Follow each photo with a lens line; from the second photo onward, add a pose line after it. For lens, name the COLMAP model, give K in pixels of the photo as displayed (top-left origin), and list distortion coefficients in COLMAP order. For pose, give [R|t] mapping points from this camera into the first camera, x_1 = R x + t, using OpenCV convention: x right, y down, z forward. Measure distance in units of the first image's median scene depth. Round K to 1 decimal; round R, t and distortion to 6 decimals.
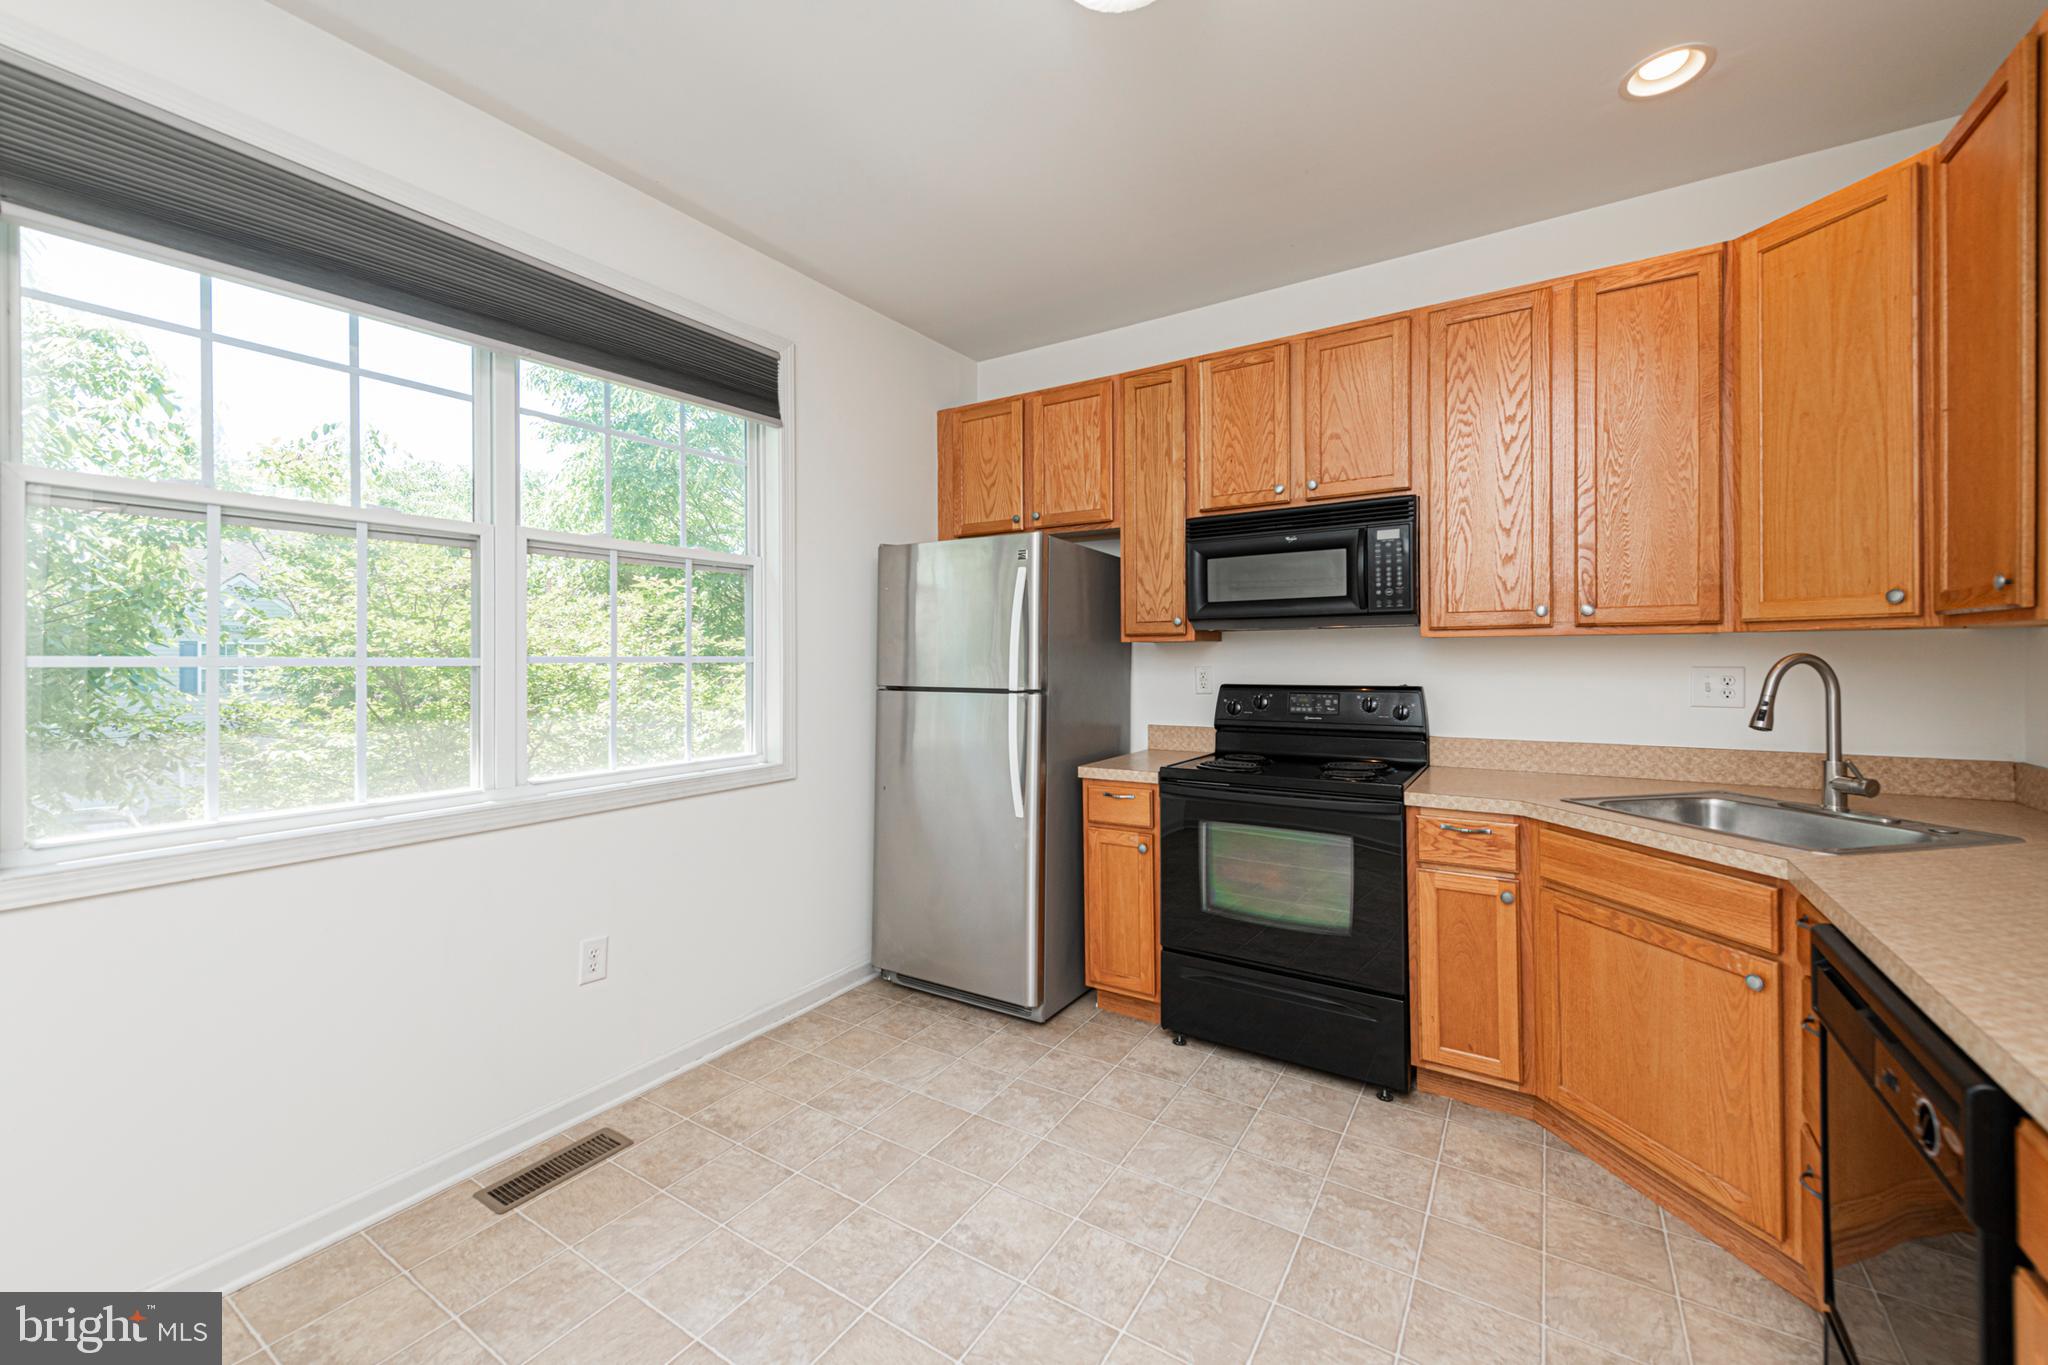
lens RADIAL K [[804.0, 0, 1009.2], [0, 804.0, 661.7], [0, 0, 1]] dist [0.001666, -0.000001]
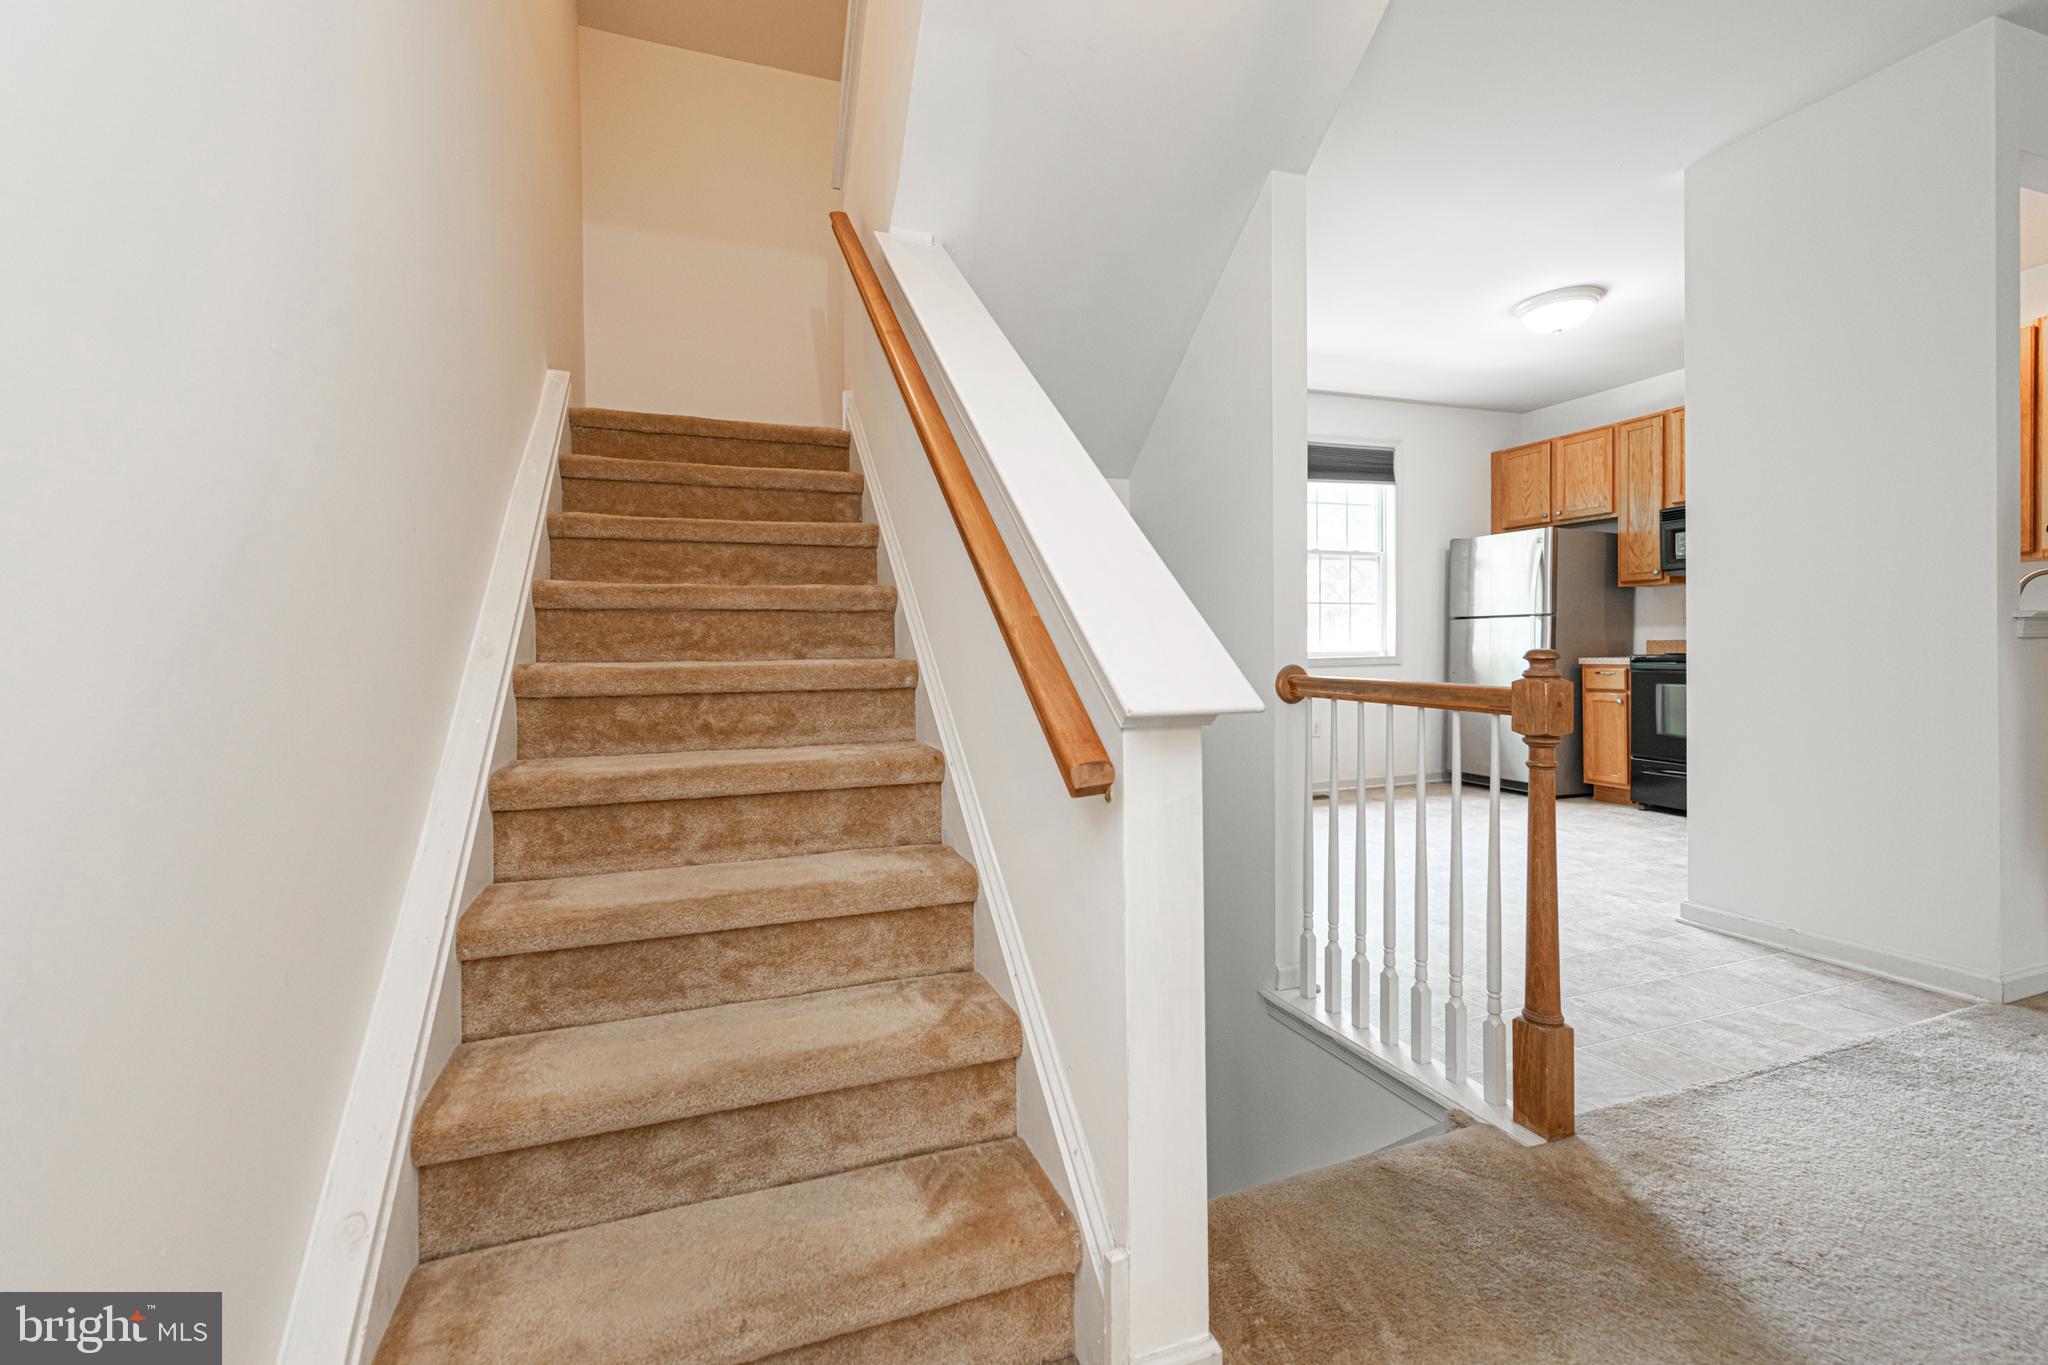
lens RADIAL K [[804.0, 0, 1009.2], [0, 804.0, 661.7], [0, 0, 1]] dist [0.001666, -0.000001]
pose [[0.795341, 0.006156, -0.606131, 0.154999], [0.002900, 0.999898, 0.013960, 0.106390], [0.606155, -0.012860, 0.795243, -1.106569]]
